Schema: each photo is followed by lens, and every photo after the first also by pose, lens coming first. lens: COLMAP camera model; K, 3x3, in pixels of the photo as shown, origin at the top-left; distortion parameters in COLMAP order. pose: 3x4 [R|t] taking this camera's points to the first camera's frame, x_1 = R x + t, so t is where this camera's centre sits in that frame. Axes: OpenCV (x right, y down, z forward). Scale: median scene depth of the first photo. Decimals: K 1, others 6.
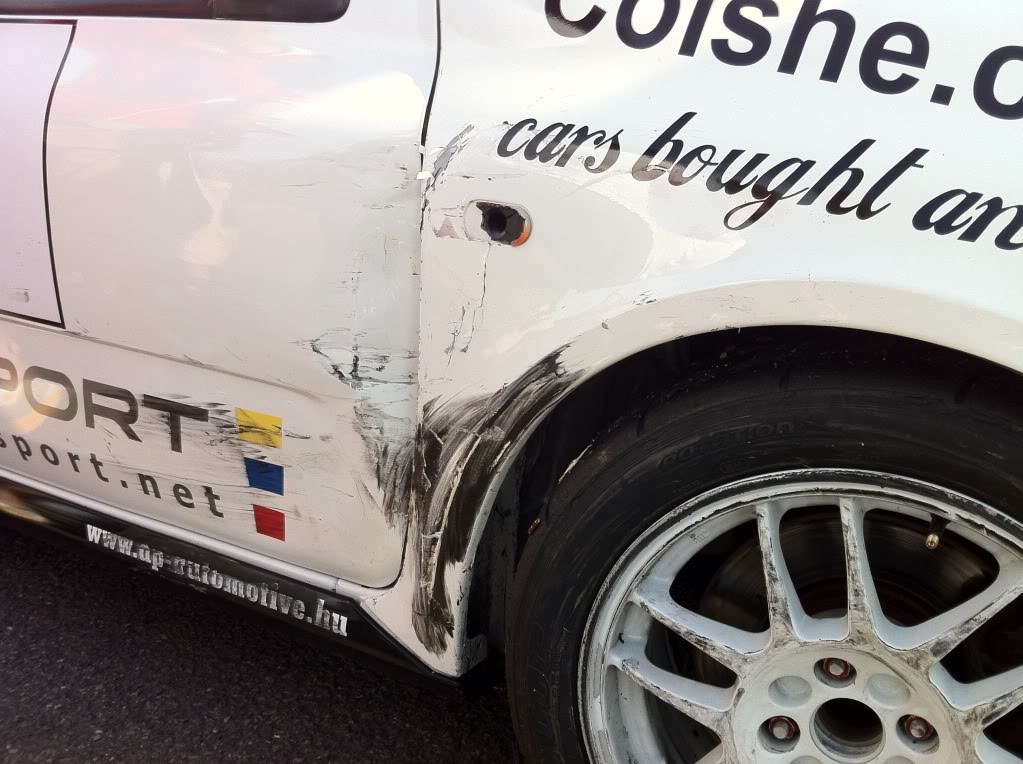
lens RADIAL K [[962.7, 0, 511.5], [0, 962.7, 382.0], [0, 0, 1]] dist [0.139861, -0.428902]
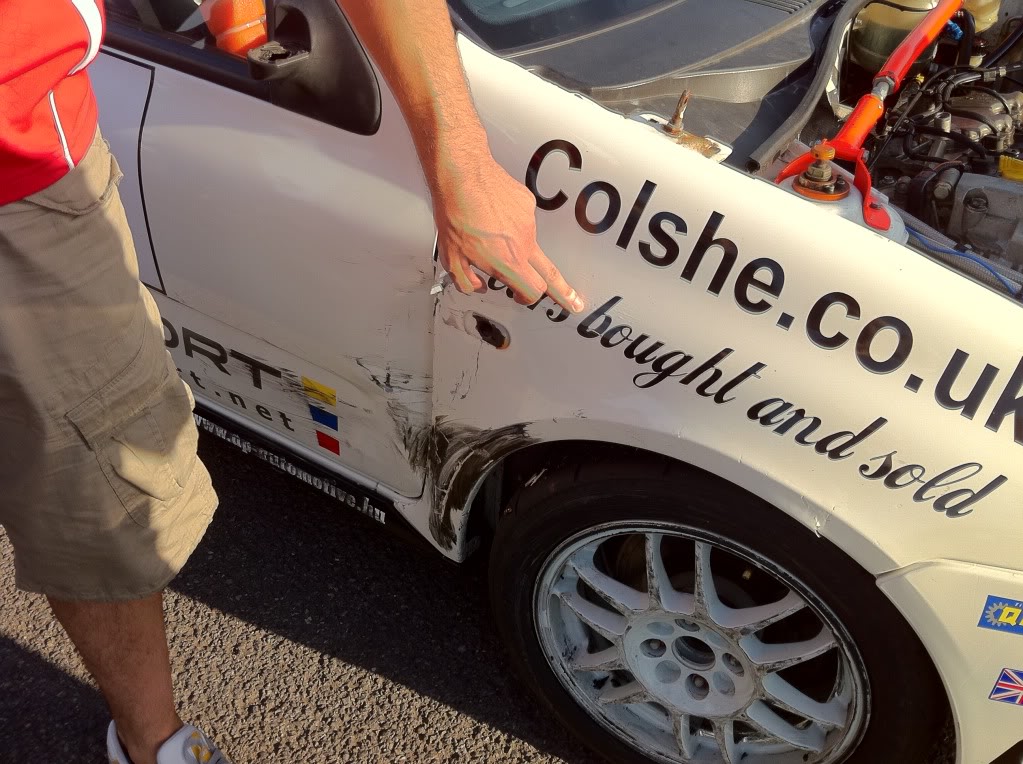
lens RADIAL K [[962.7, 0, 511.5], [0, 962.7, 382.0], [0, 0, 1]] dist [0.139861, -0.428902]
pose [[0.998754, 0.042984, -0.025354, 0.057404], [-0.031160, 0.933974, 0.355979, -0.563272], [0.038981, -0.354745, 0.934150, -0.326762]]
